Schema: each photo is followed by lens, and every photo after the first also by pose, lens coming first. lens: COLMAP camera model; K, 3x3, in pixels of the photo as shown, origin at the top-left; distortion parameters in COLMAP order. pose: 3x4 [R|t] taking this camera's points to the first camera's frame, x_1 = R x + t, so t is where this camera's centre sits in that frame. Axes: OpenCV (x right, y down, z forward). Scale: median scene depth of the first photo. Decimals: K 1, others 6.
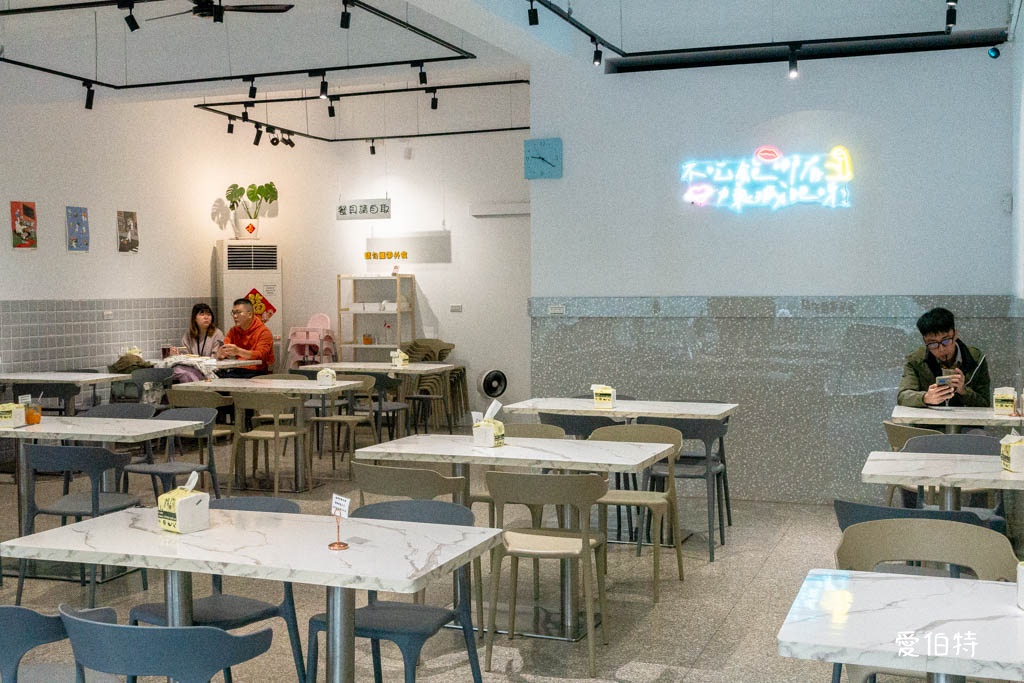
lens RADIAL K [[1203.0, 0, 512.0], [0, 1203.0, 341.5], [0, 0, 1]] dist [-0.020992, -0.022523]
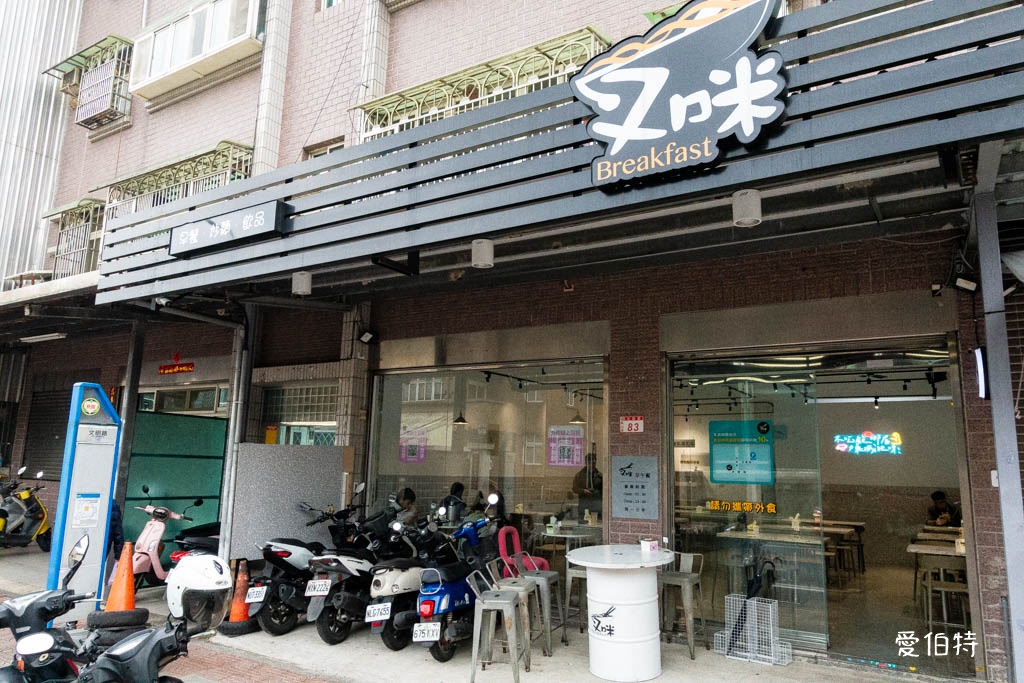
lens RADIAL K [[710.5, 0, 512.0], [0, 710.5, 341.5], [0, 0, 1]] dist [-0.004417, -0.003183]
pose [[0.979118, -0.003852, -0.203255, -0.267375], [-0.041427, 0.975061, -0.218038, 0.030751], [0.199026, 0.221905, 0.954540, -0.810206]]
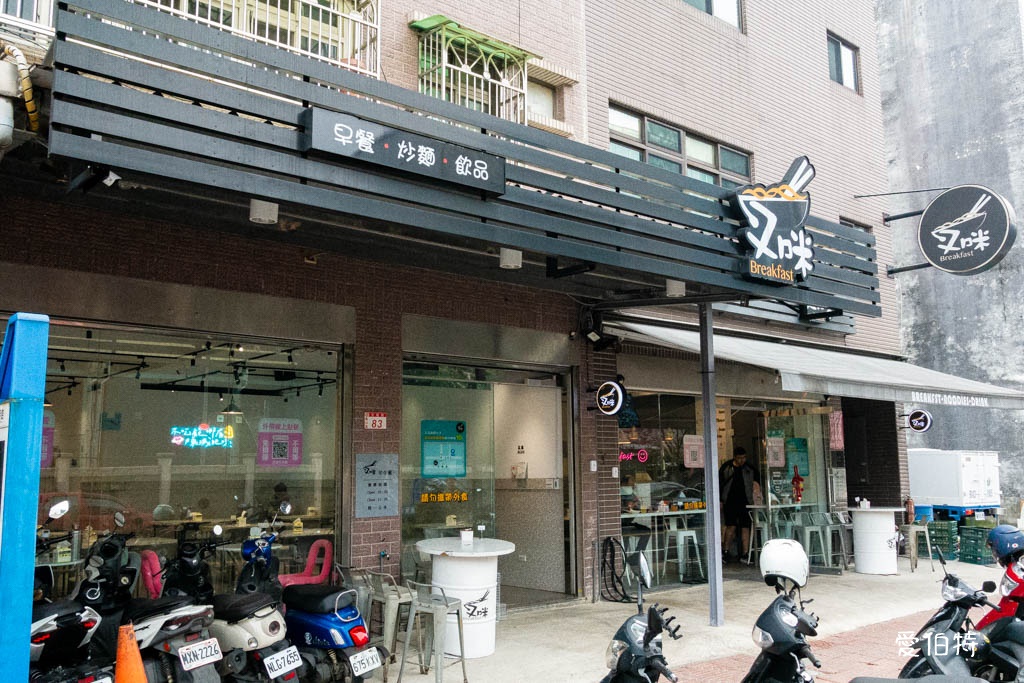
lens RADIAL K [[906.7, 0, 512.0], [0, 906.7, 341.5], [0, 0, 1]] dist [-0.016244, -0.007471]
pose [[0.470978, 0.126179, 0.873074, -1.254010], [0.047939, 0.984594, -0.168156, 0.029659], [-0.880841, 0.121052, 0.457673, -0.552621]]
